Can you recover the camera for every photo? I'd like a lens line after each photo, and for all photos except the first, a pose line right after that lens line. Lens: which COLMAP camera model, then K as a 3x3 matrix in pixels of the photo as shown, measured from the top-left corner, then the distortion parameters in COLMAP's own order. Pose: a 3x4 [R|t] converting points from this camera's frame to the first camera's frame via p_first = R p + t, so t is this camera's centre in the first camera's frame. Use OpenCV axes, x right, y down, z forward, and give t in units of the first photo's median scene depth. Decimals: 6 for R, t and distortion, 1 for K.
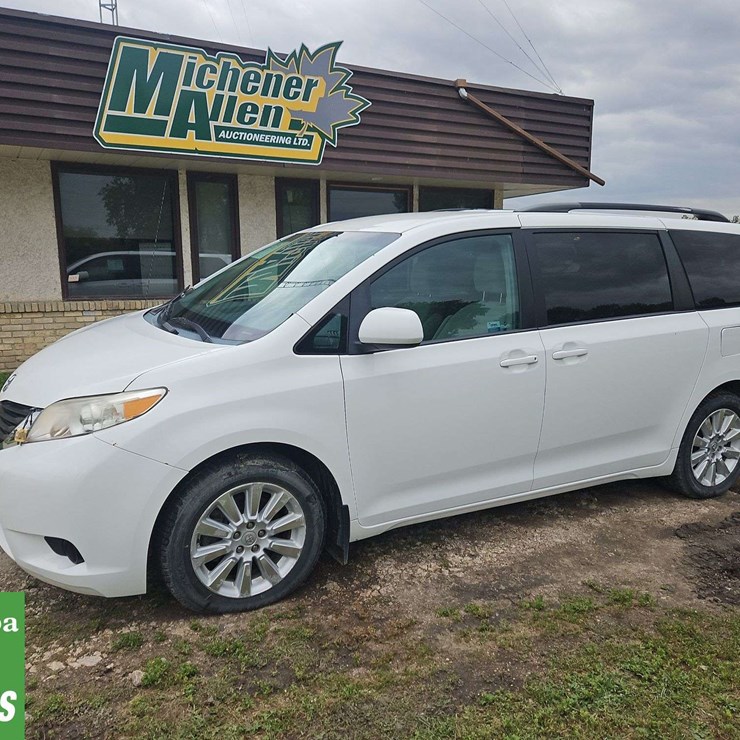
lens RADIAL K [[709.6, 0, 350.9], [0, 709.6, 390.5], [0, 0, 1]] dist [0.077056, 0.000000]
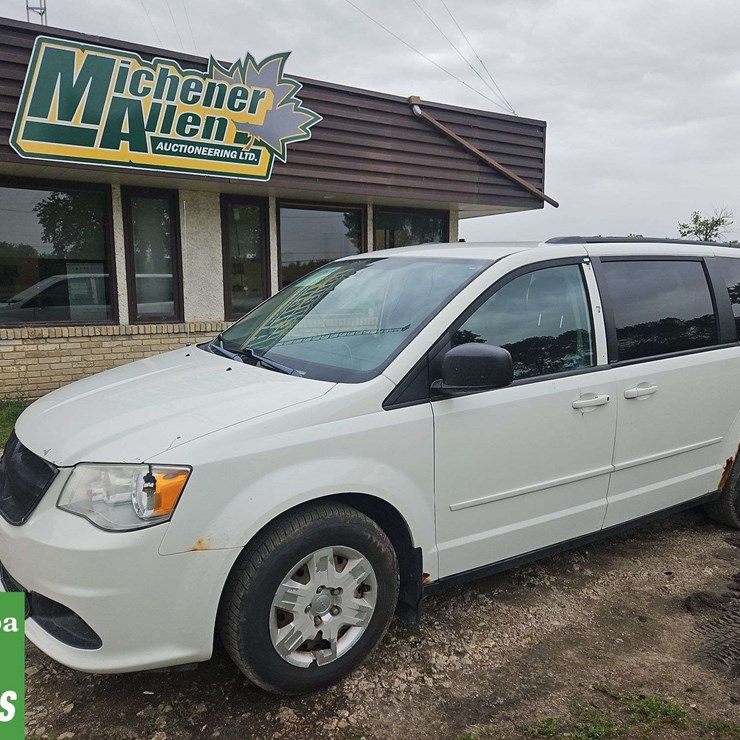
lens RADIAL K [[715.0, 0, 365.6], [0, 715.0, 385.4], [0, 0, 1]] dist [0.067913, 0.000000]
pose [[0.996112, -0.009943, 0.087529, -0.002329], [0.012827, 0.999391, -0.032446, -0.019769], [-0.087153, 0.033442, 0.995633, 0.070974]]
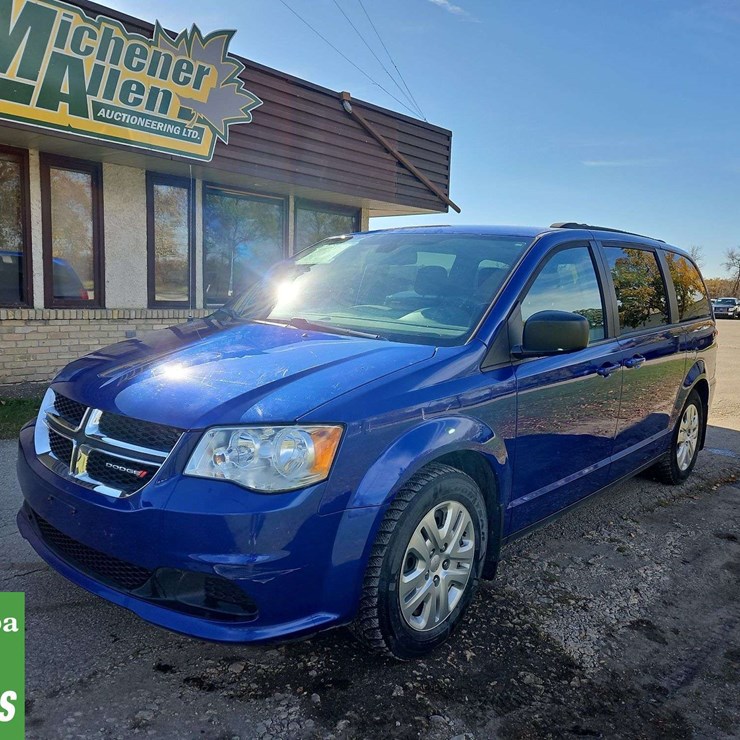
lens RADIAL K [[715.0, 0, 368.7], [0, 715.0, 379.7], [0, 0, 1]] dist [0.067913, 0.000000]
pose [[0.924685, -0.014271, 0.380466, -0.216439], [0.031691, 0.998715, -0.039561, -0.004246], [-0.379412, 0.048638, 0.923948, 0.116342]]
